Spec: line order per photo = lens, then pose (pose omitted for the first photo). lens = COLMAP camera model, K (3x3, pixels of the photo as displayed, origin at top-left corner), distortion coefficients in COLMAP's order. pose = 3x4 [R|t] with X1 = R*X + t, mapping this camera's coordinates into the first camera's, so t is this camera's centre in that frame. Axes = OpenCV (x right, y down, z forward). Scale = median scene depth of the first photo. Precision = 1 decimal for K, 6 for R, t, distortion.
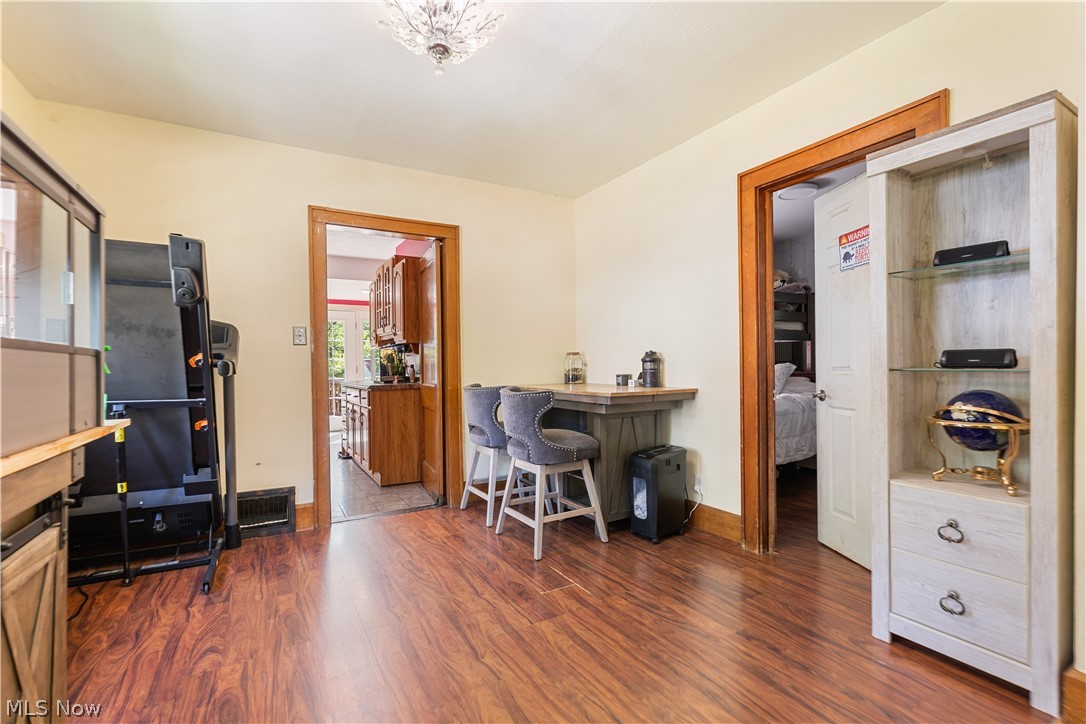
lens RADIAL K [[483.8, 0, 543.5], [0, 483.8, 357.1], [0, 0, 1]] dist [-0.003121, 0.000800]
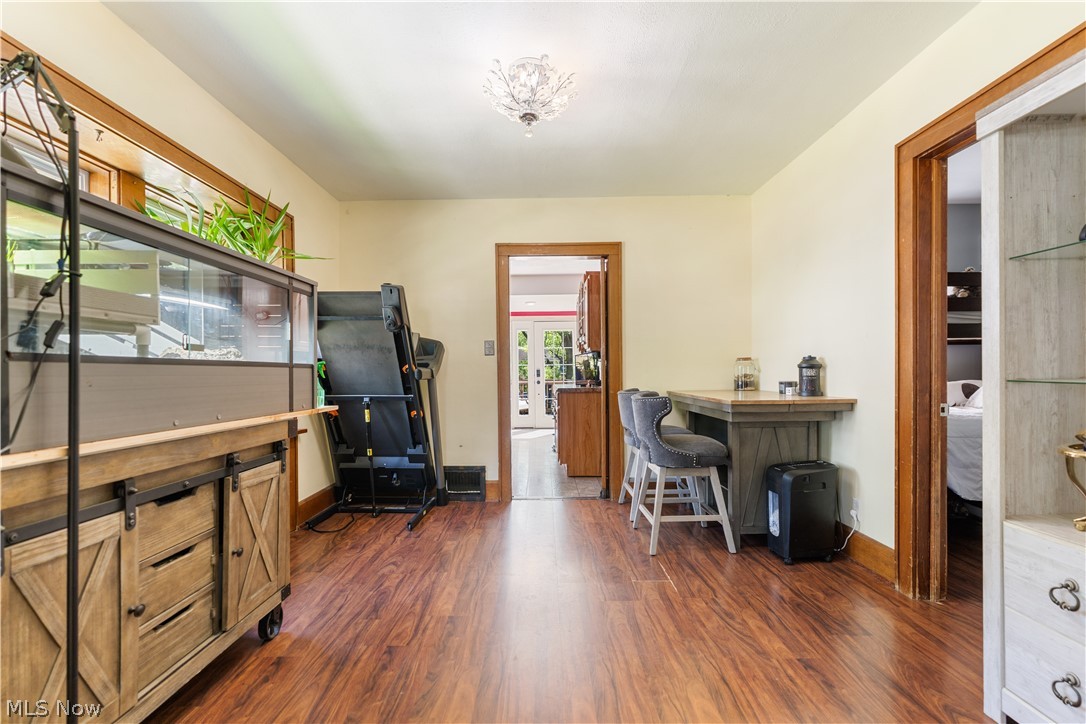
lens RADIAL K [[489.0, 0, 544.8], [0, 489.0, 363.1], [0, 0, 1]] dist [-0.000246, 0.001059]
pose [[0.865223, -0.006163, -0.501349, 0.303059], [0.008893, 0.999956, 0.003055, -0.007692], [0.501308, -0.007102, 0.865240, -0.043544]]
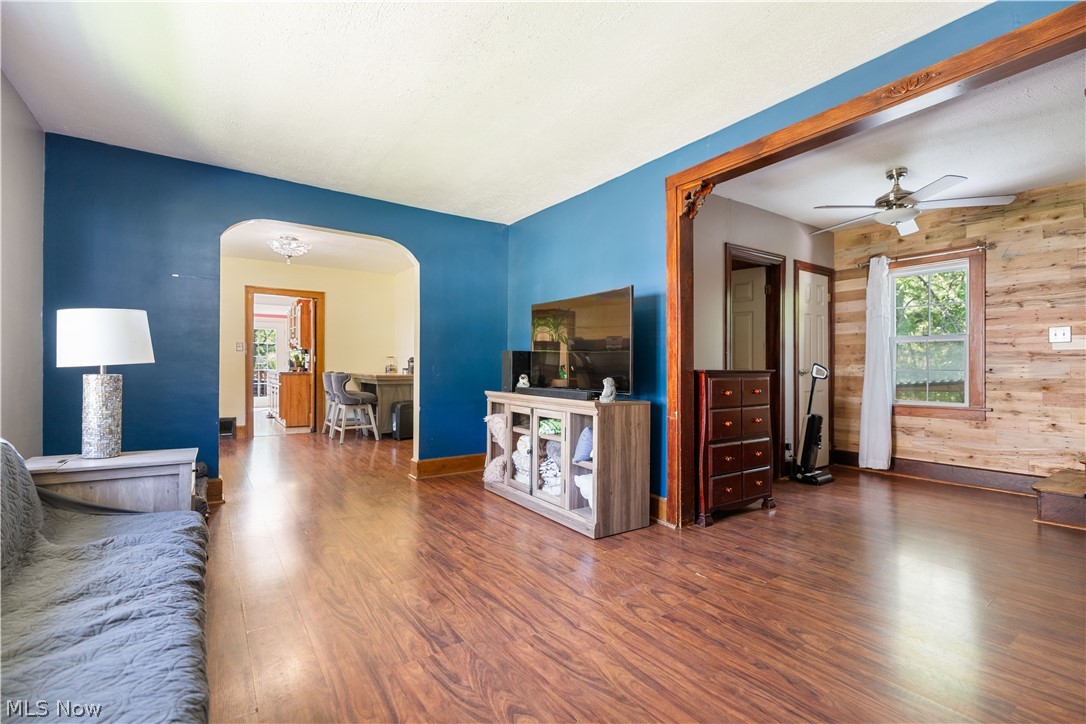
lens RADIAL K [[503.2, 0, 544.5], [0, 503.2, 366.8], [0, 0, 1]] dist [-0.000395, 0.000124]
pose [[0.996857, 0.016004, 0.077595, 0.758889], [-0.017726, 0.999611, 0.021550, -0.033225], [-0.077220, -0.022858, 0.996752, -1.511170]]
